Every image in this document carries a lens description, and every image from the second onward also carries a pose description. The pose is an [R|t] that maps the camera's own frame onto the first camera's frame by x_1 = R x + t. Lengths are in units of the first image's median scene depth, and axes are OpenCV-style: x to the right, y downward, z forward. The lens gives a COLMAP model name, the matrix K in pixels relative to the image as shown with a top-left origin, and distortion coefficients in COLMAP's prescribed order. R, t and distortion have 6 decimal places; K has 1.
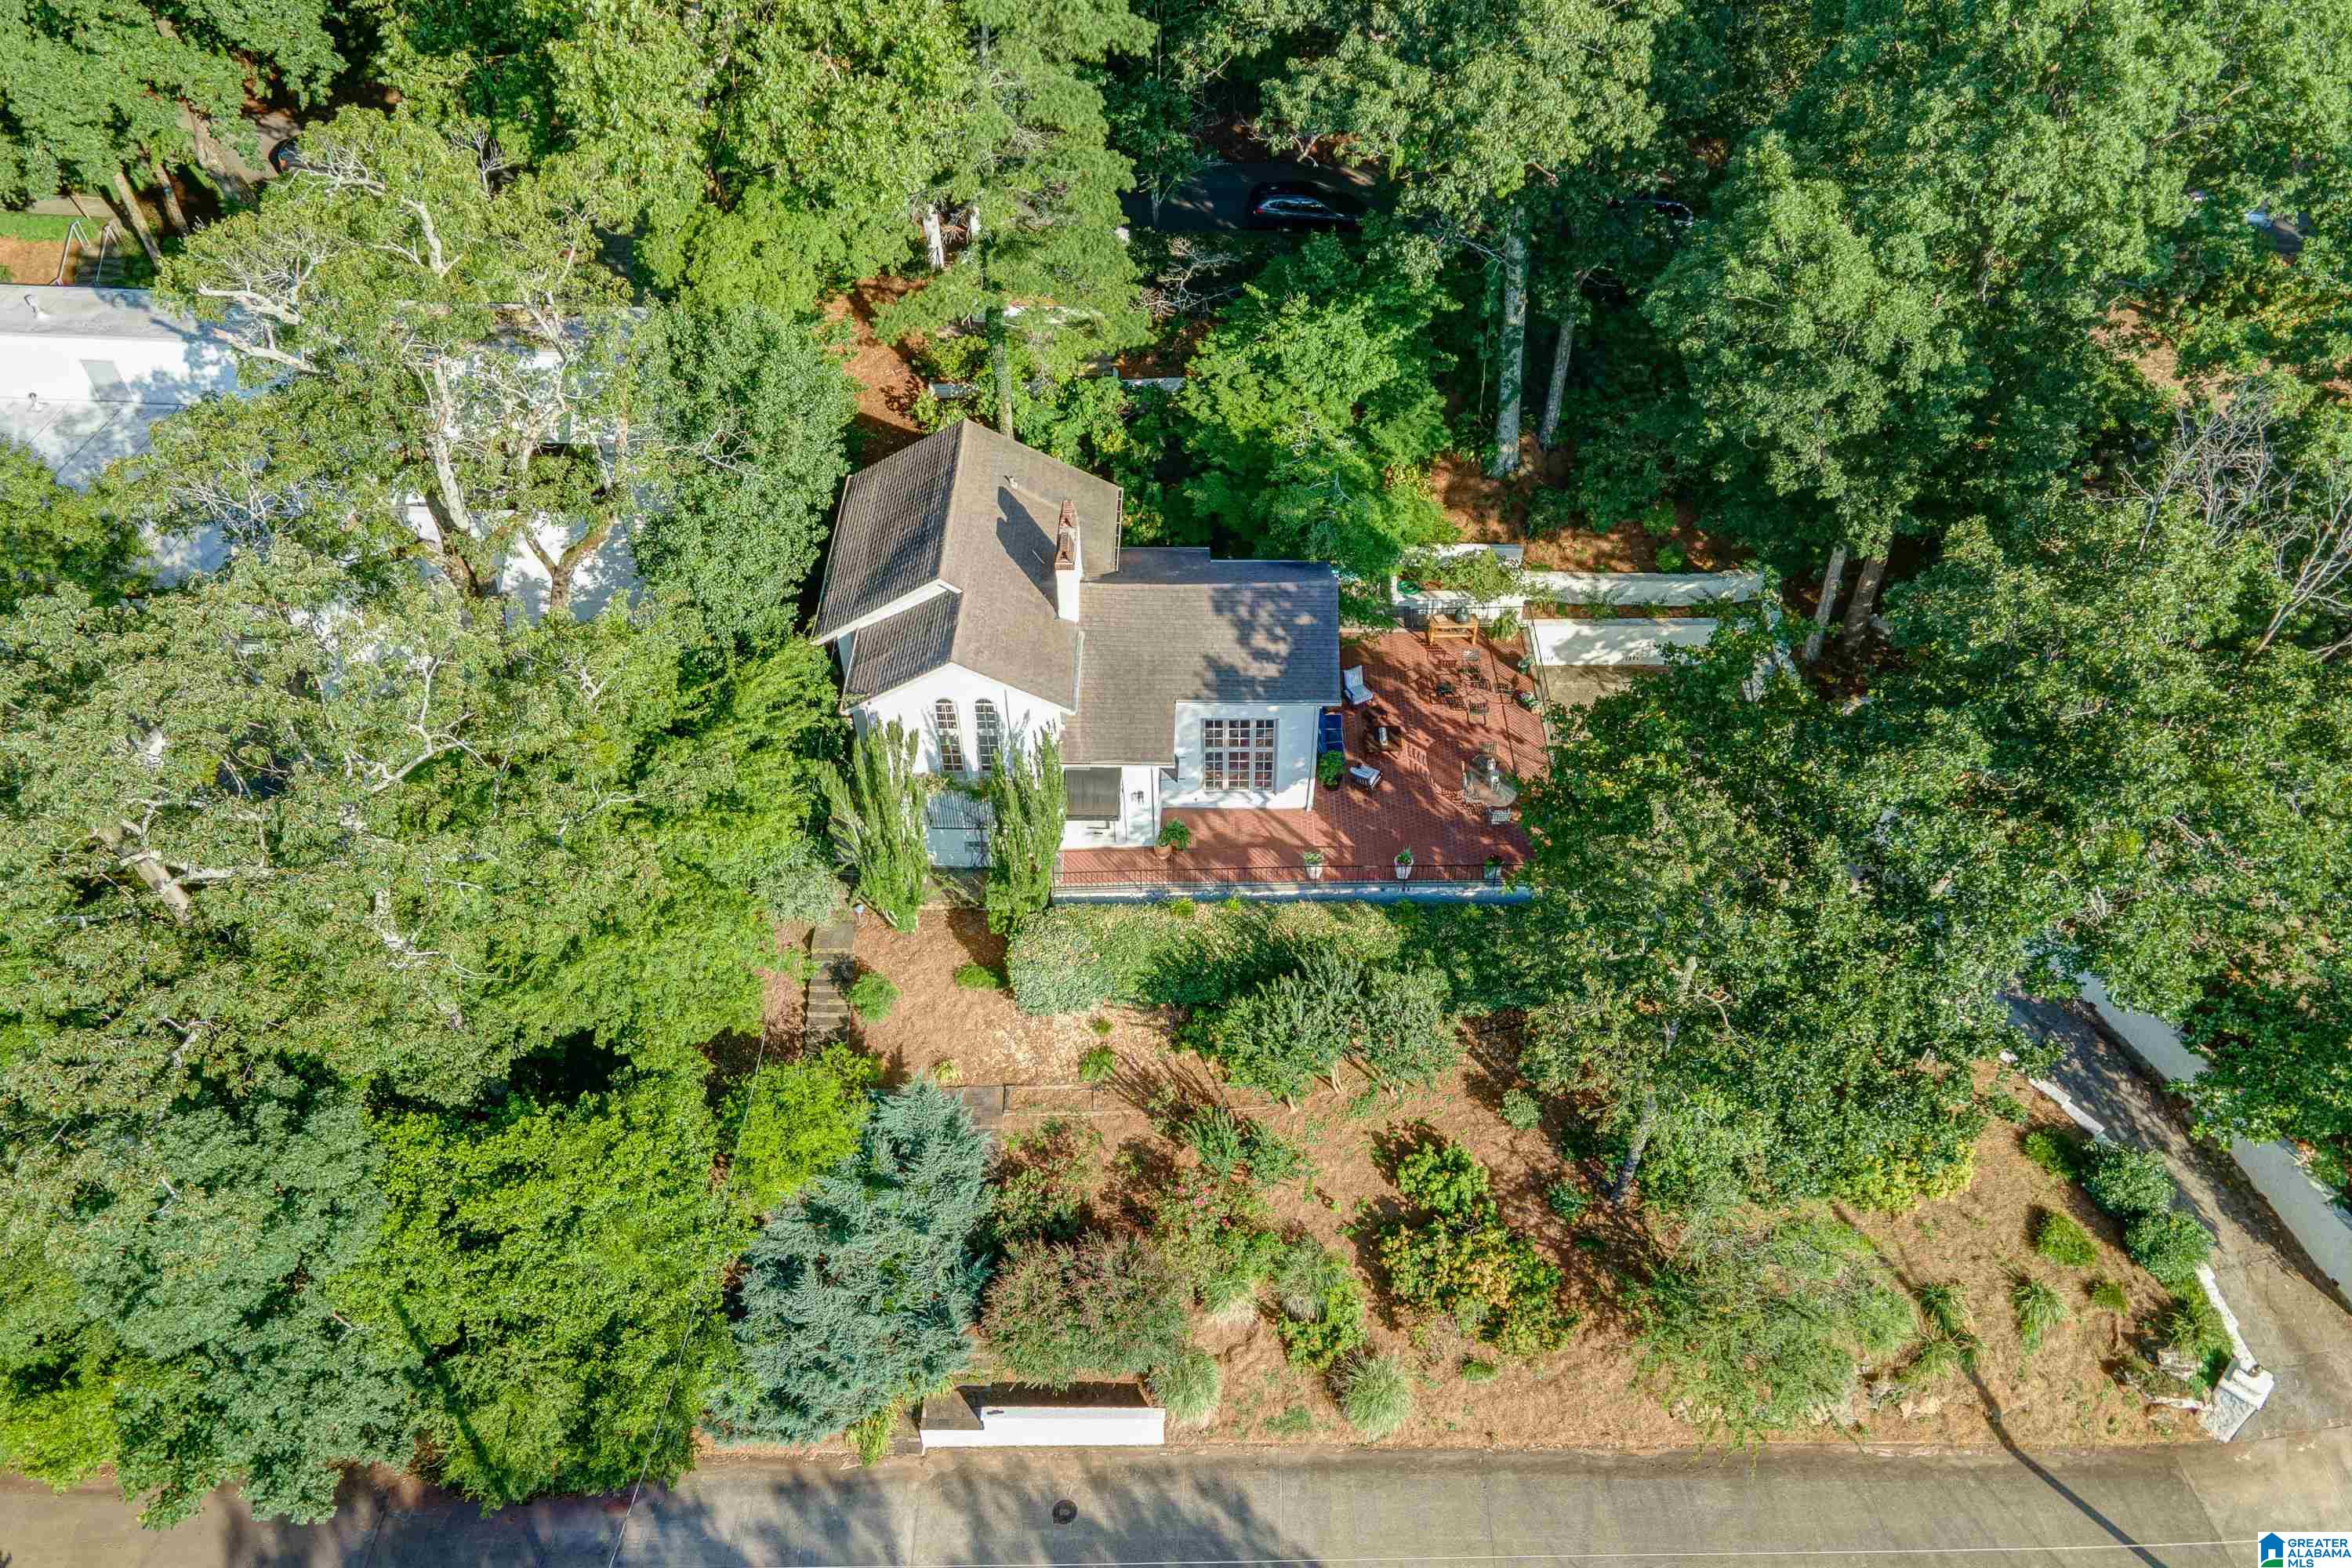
lens RADIAL K [[1776.6, 0, 1175.1], [0, 1776.6, 773.4], [0, 0, 1]] dist [0.047023, 0.000411]
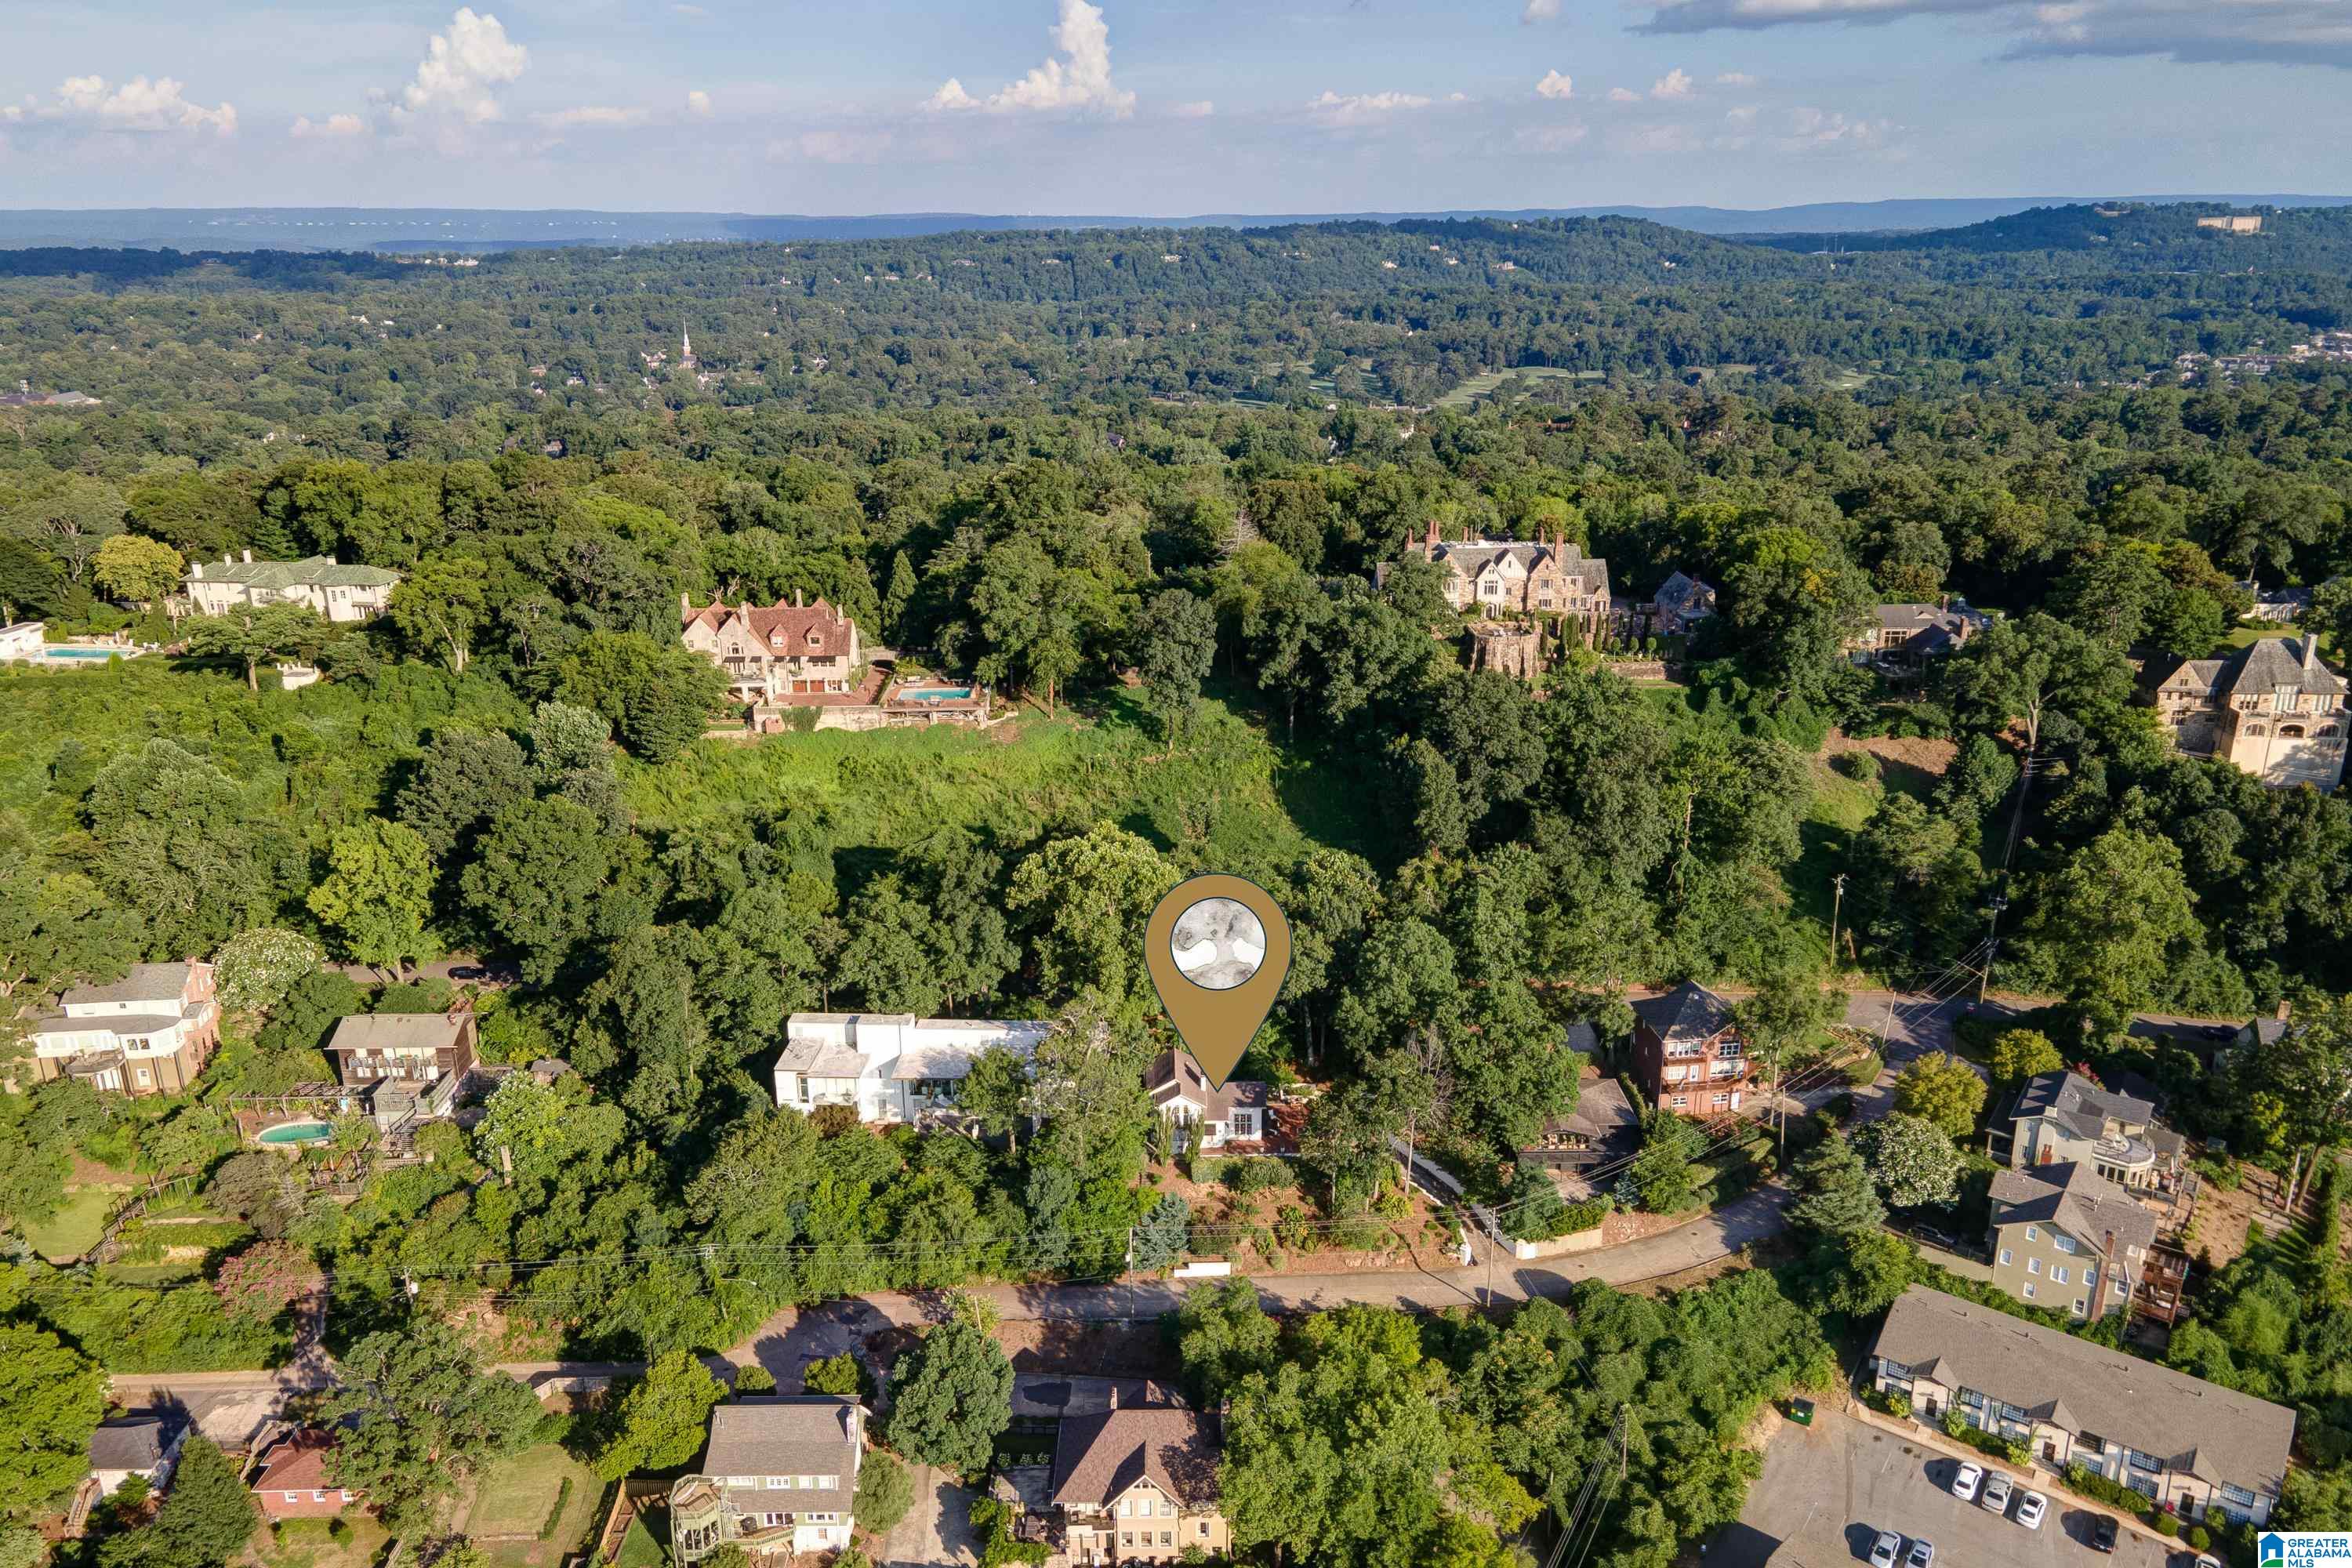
lens RADIAL K [[1776.6, 0, 1175.1], [0, 1776.6, 773.4], [0, 0, 1]] dist [0.047023, 0.000411]
pose [[0.999927, -0.004771, 0.011097, -0.157819], [0.008888, 0.912692, -0.408552, 0.896522], [-0.008179, 0.408621, 0.912668, -3.004035]]
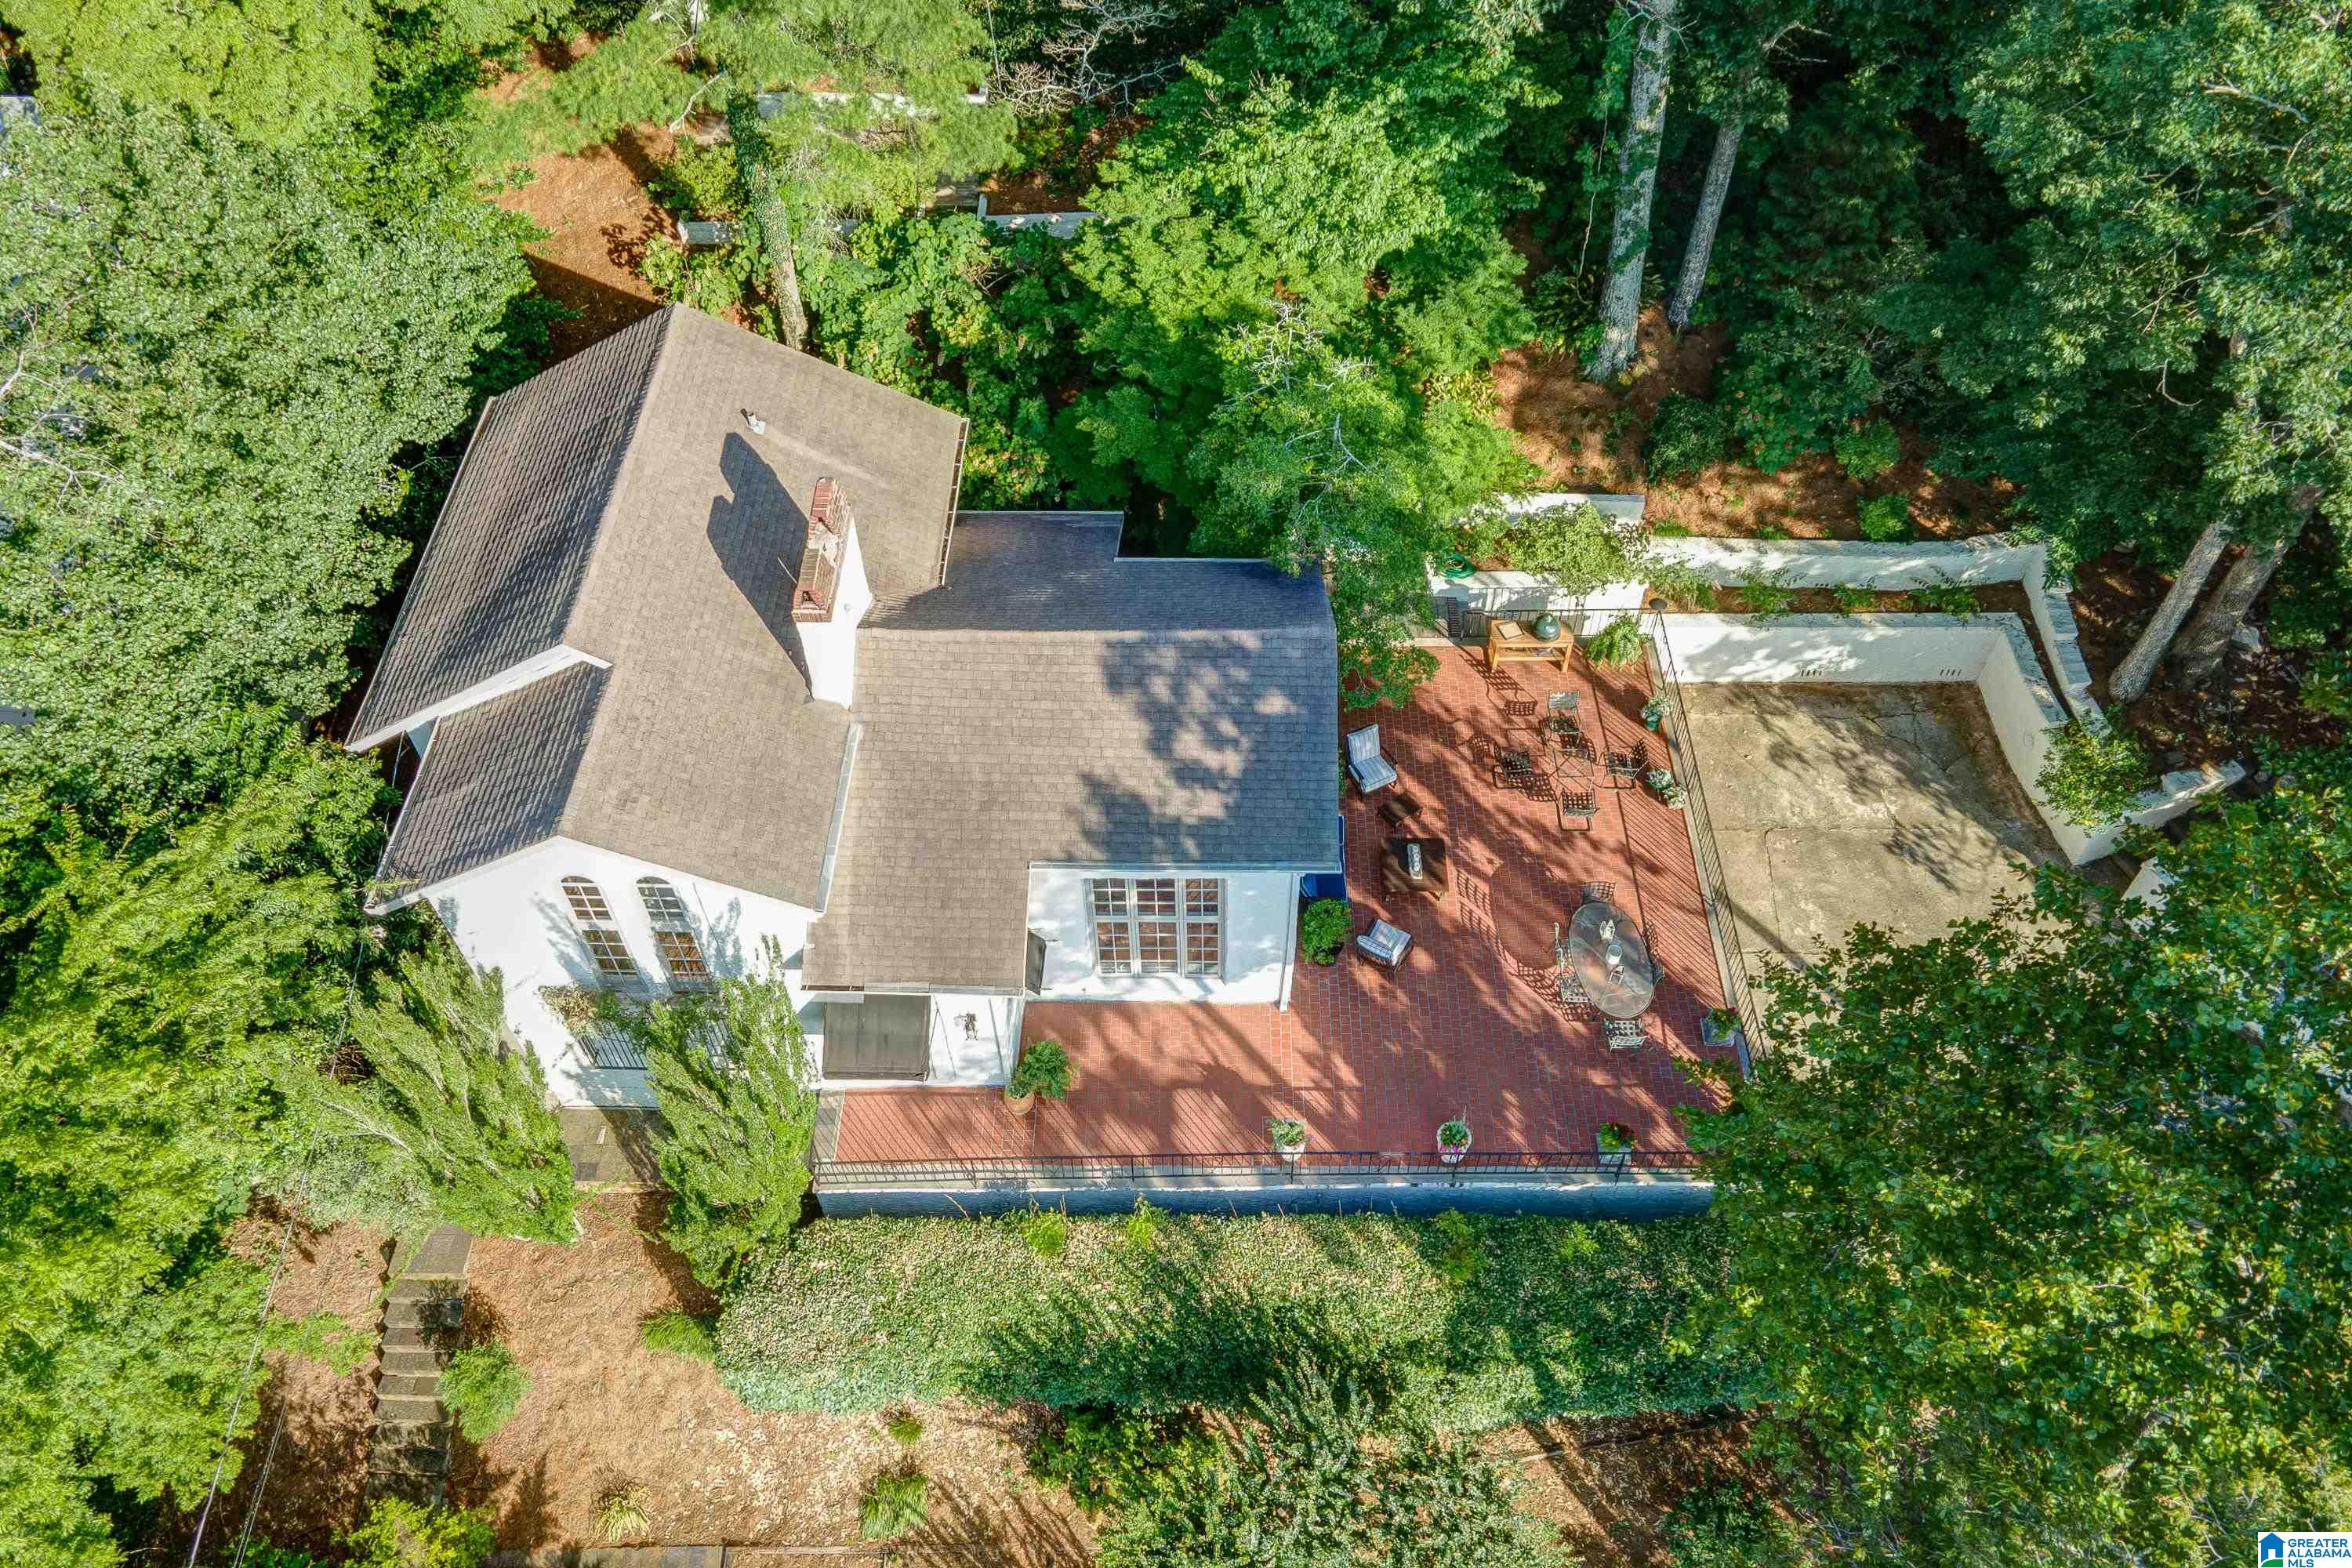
lens RADIAL K [[1748.2, 0, 1178.6], [0, 1748.2, 670.2], [0, 0, 1]] dist [0.032984, 0.005315]
pose [[0.999995, 0.002283, -0.002117, 0.041028], [-0.002125, 0.997400, 0.072032, -0.121916], [0.002276, -0.072027, 0.997400, 0.433338]]
